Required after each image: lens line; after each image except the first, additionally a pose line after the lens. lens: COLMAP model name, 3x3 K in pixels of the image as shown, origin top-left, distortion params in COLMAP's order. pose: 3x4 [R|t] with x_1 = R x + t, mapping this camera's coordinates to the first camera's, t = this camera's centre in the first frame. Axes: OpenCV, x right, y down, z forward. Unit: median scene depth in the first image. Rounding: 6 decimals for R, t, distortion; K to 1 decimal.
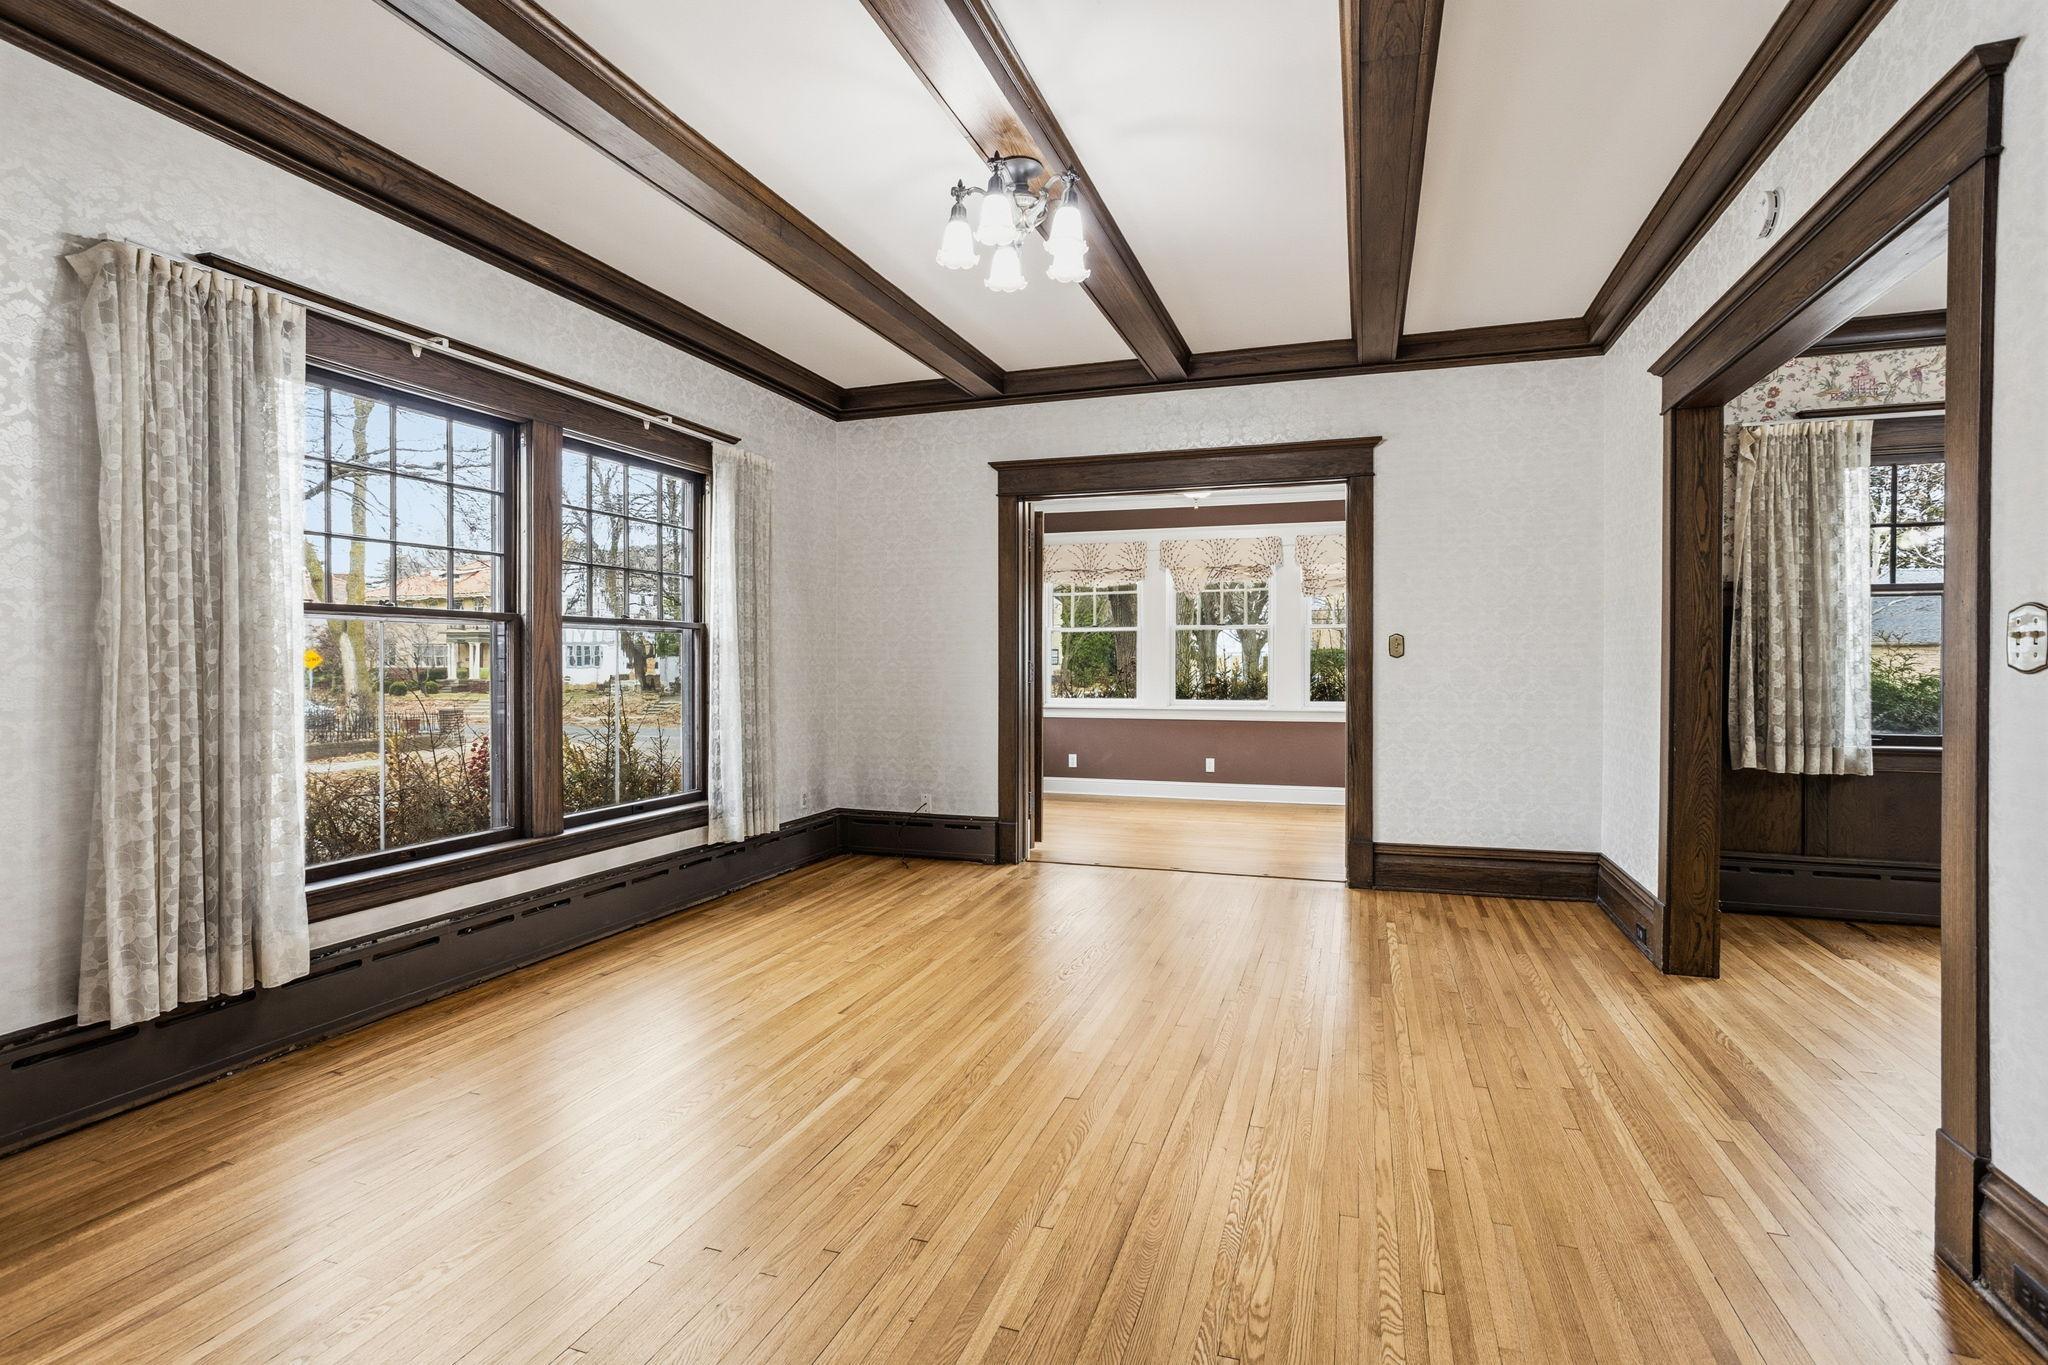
lens RADIAL K [[1007.7, 0, 1015.1], [0, 1007.7, 673.6], [0, 0, 1]] dist [-0.036554, 0.020253]
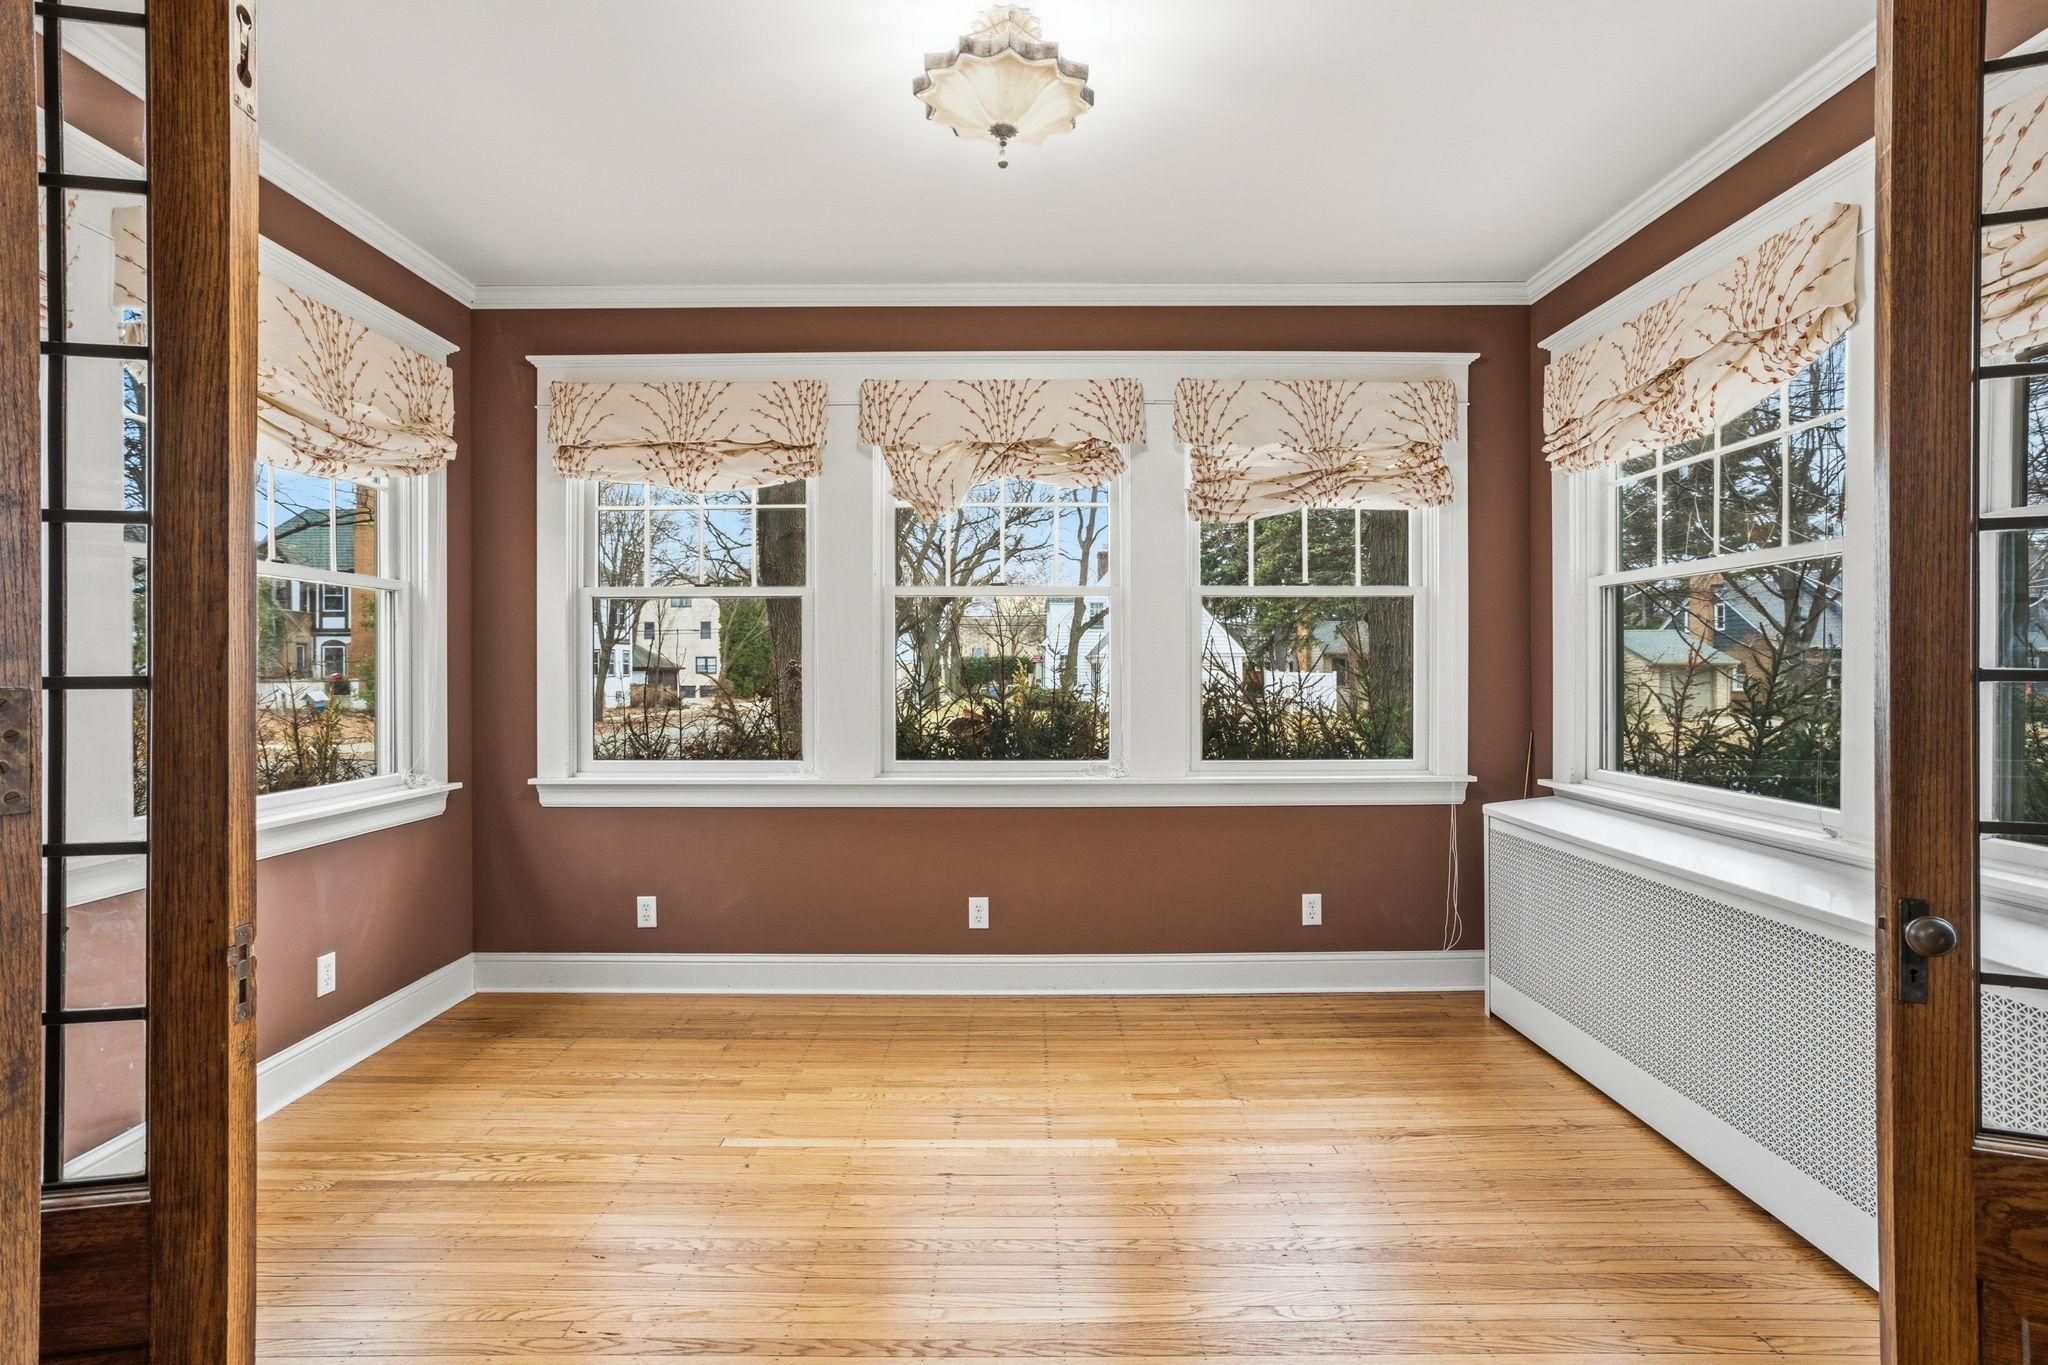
lens RADIAL K [[1007.7, 0, 1016.7], [0, 1007.7, 675.5], [0, 0, 1]] dist [-0.036554, 0.020253]
pose [[0.945283, -0.003906, 0.326228, 0.069858], [0.006073, 0.999966, -0.005624, -0.007510], [-0.326195, 0.007298, 0.945274, 0.586688]]
